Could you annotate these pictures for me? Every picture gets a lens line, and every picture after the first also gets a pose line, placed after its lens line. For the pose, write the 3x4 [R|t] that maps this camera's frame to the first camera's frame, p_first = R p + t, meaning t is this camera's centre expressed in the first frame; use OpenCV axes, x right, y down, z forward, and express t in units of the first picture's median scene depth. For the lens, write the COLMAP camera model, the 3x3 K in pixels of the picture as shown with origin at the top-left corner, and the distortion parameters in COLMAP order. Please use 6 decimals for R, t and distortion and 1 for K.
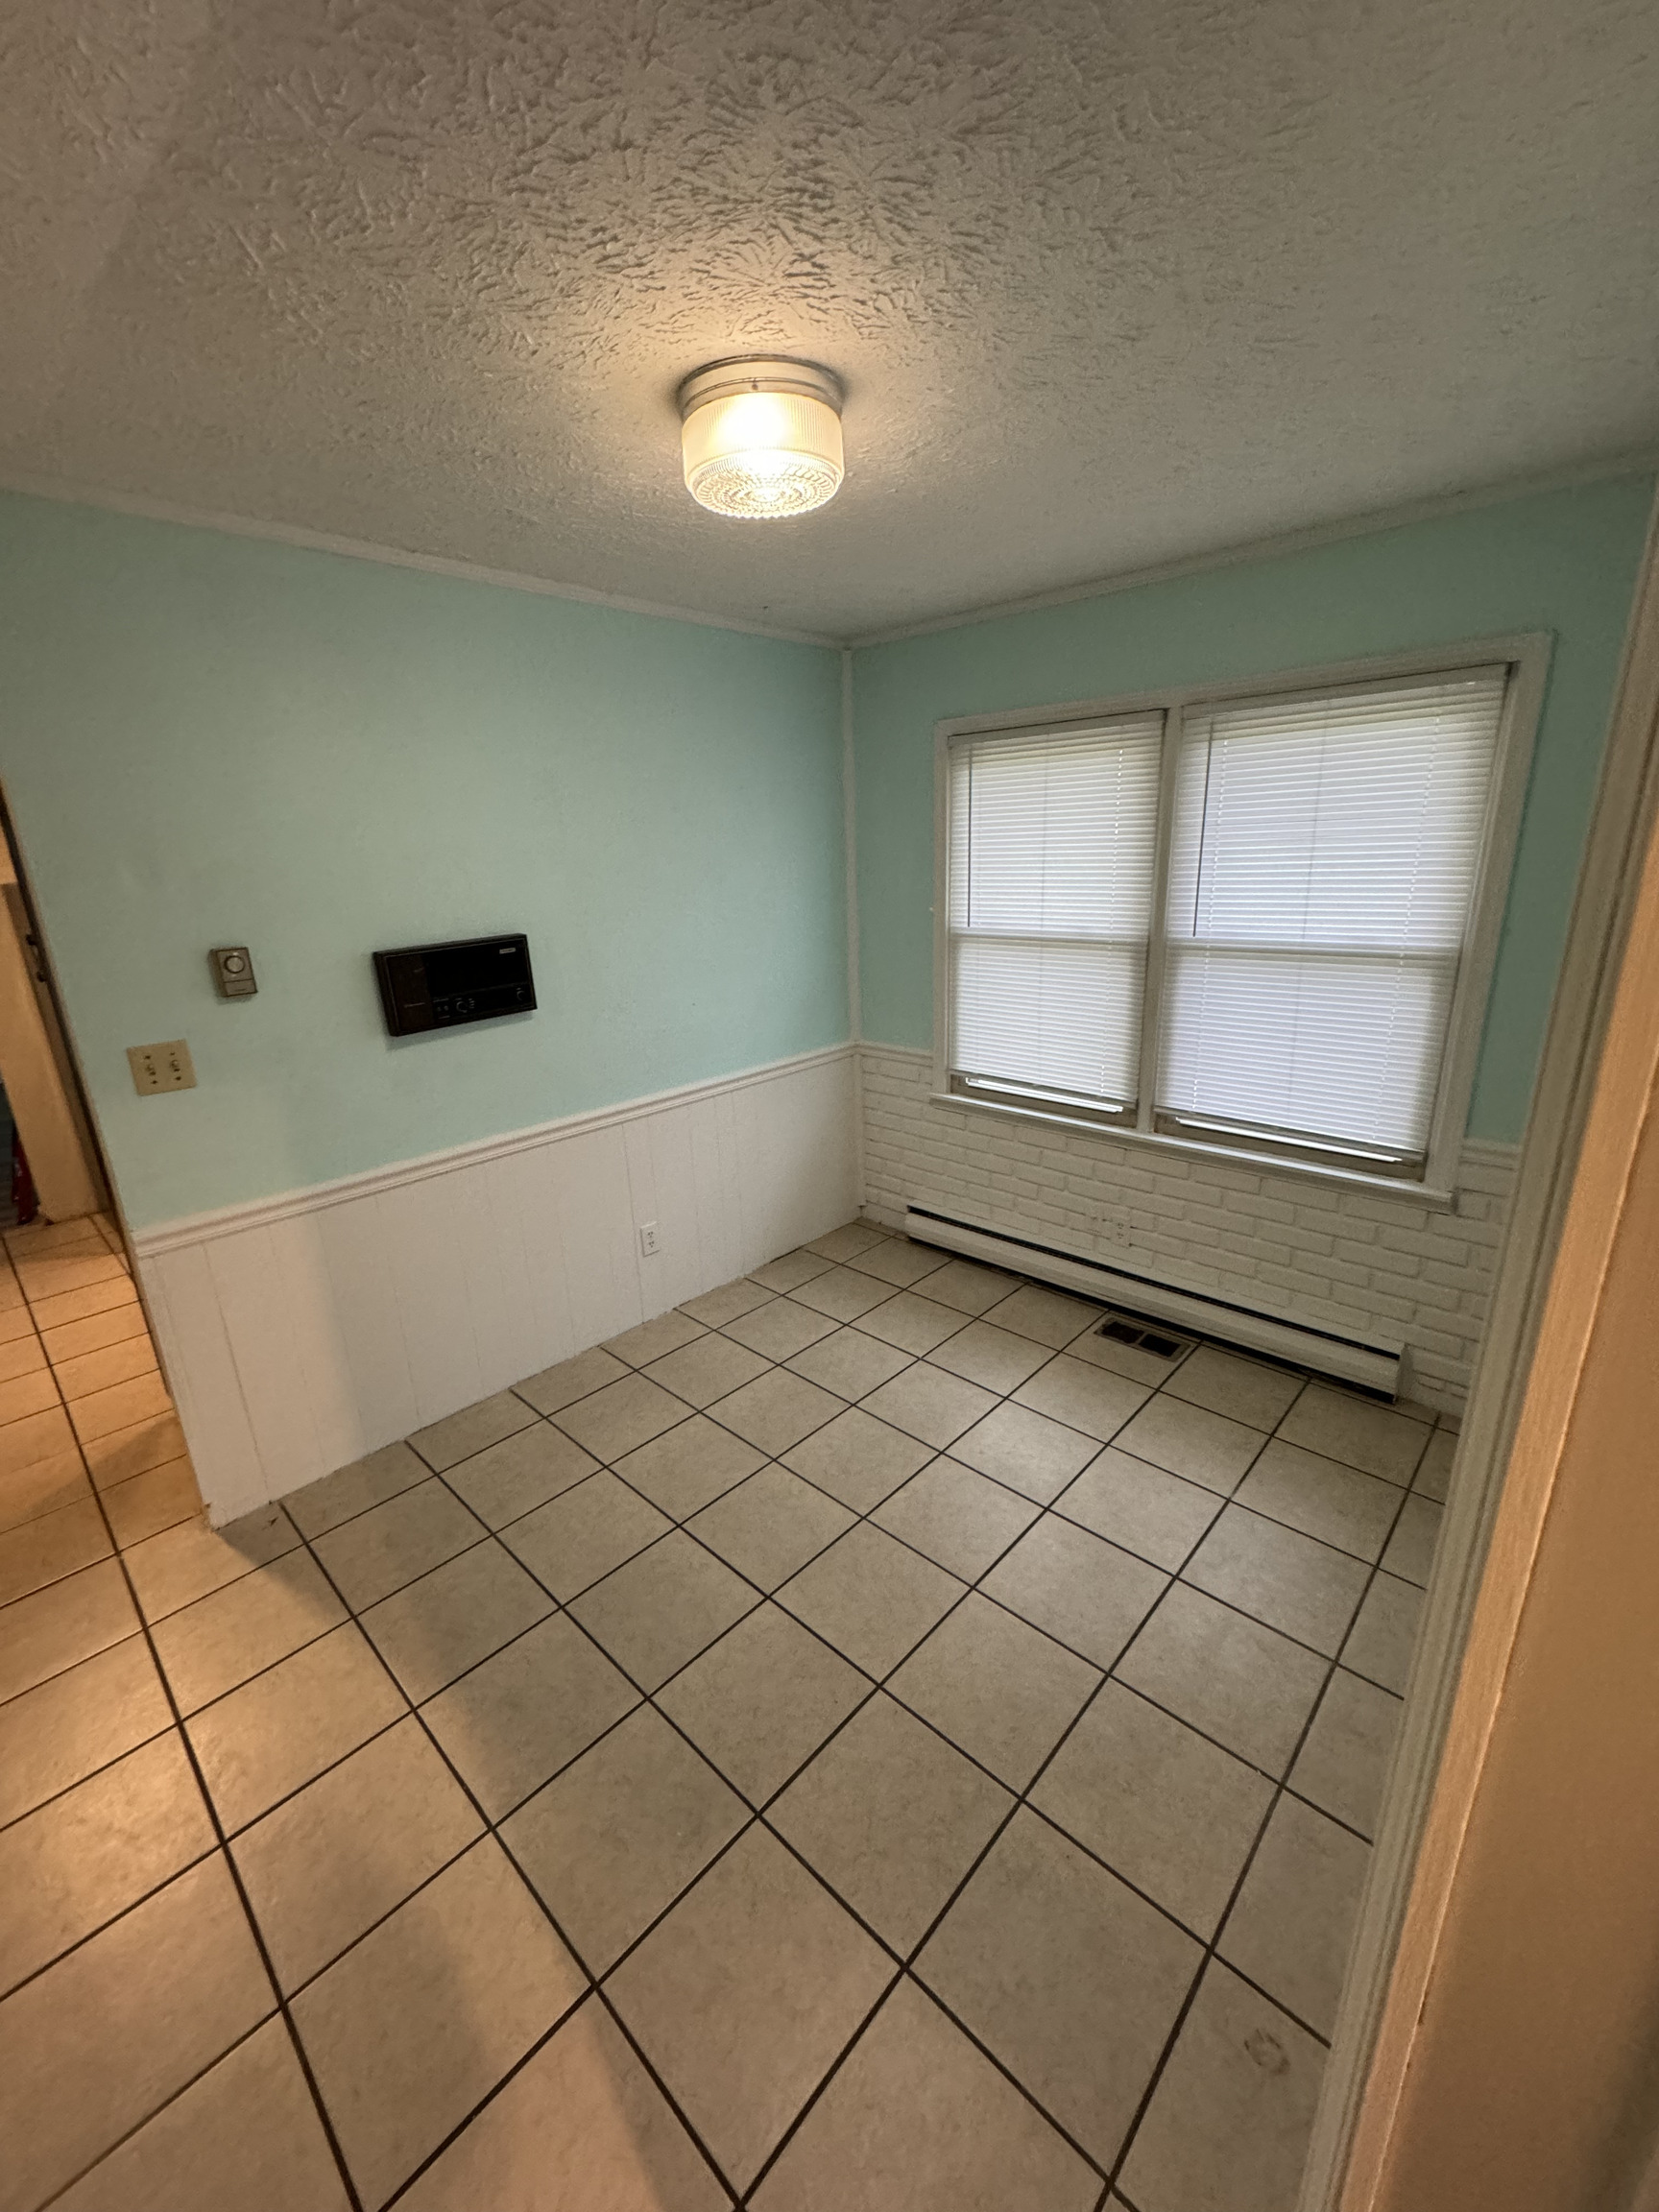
lens RADIAL K [[878.9, 0, 831.1], [0, 878.9, 1104.7], [0, 0, 1]] dist [-0.000738, 0.000723]
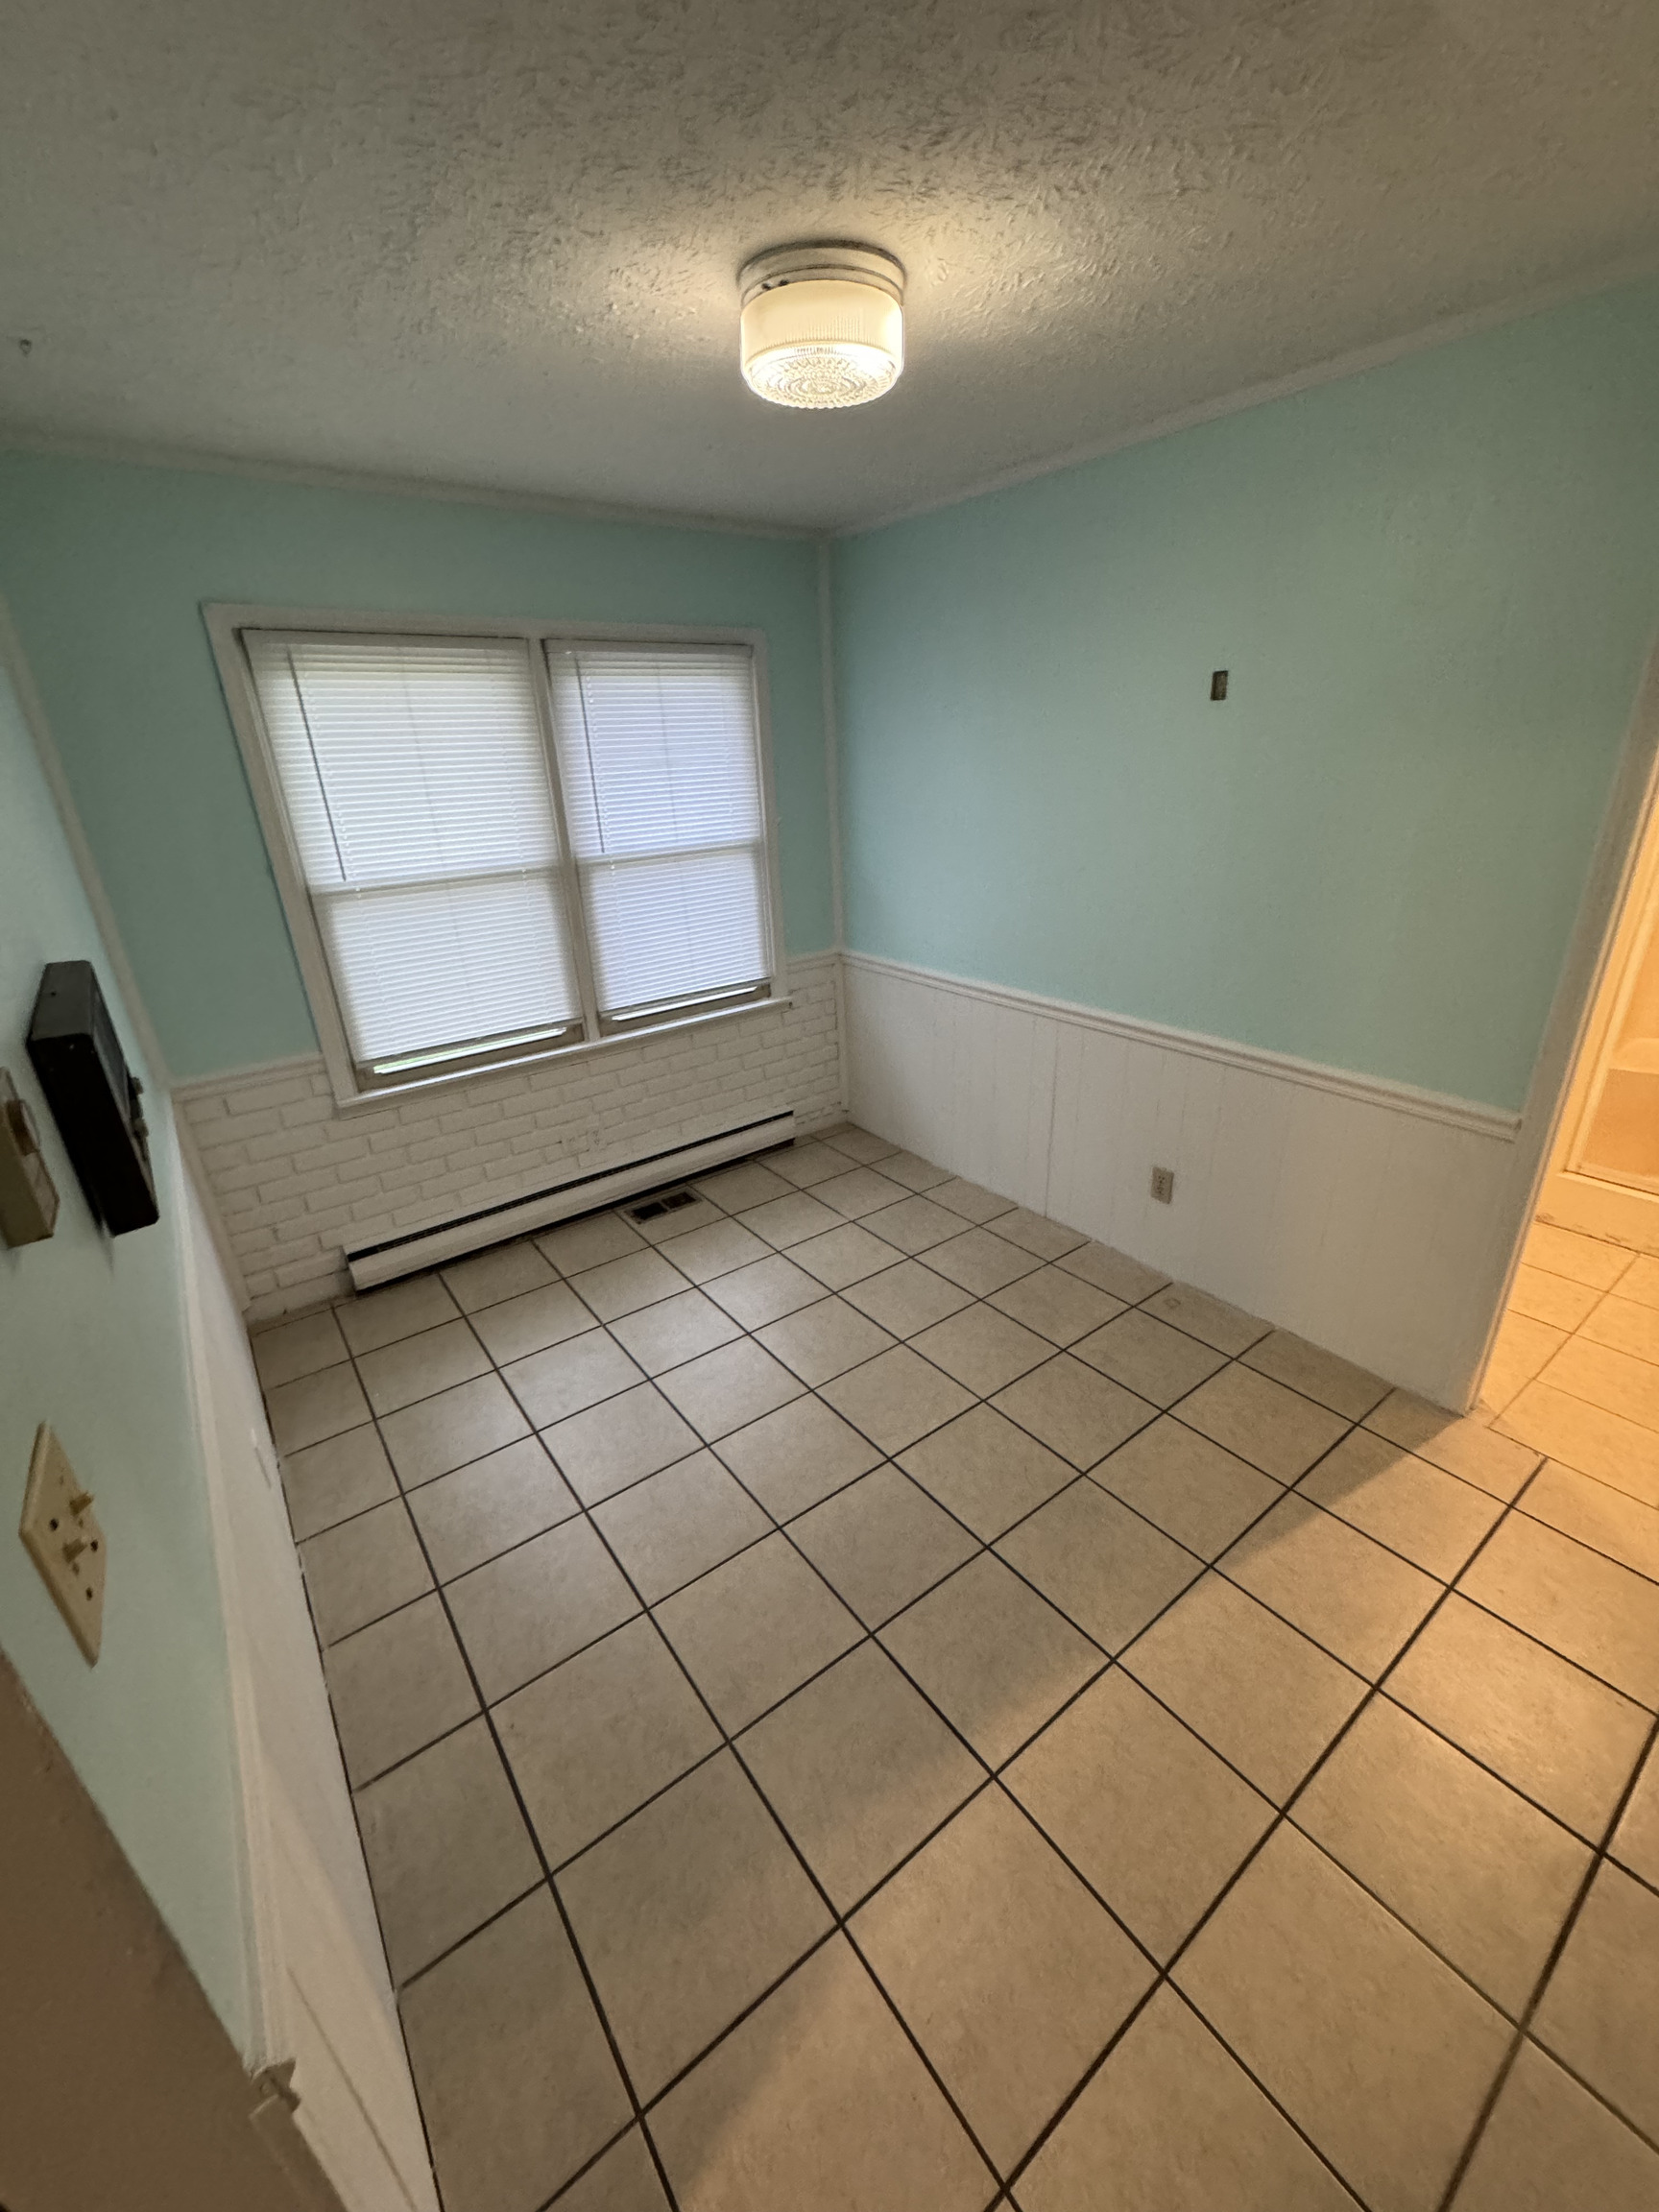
lens RADIAL K [[878.9, 0, 831.1], [0, 878.9, 1104.7], [0, 0, 1]] dist [-0.000738, 0.000723]
pose [[0.169995, -0.350937, 0.920839, -0.632826], [0.308166, 0.906506, 0.288585, -0.121708], [-0.936021, 0.234713, 0.262248, 0.457581]]
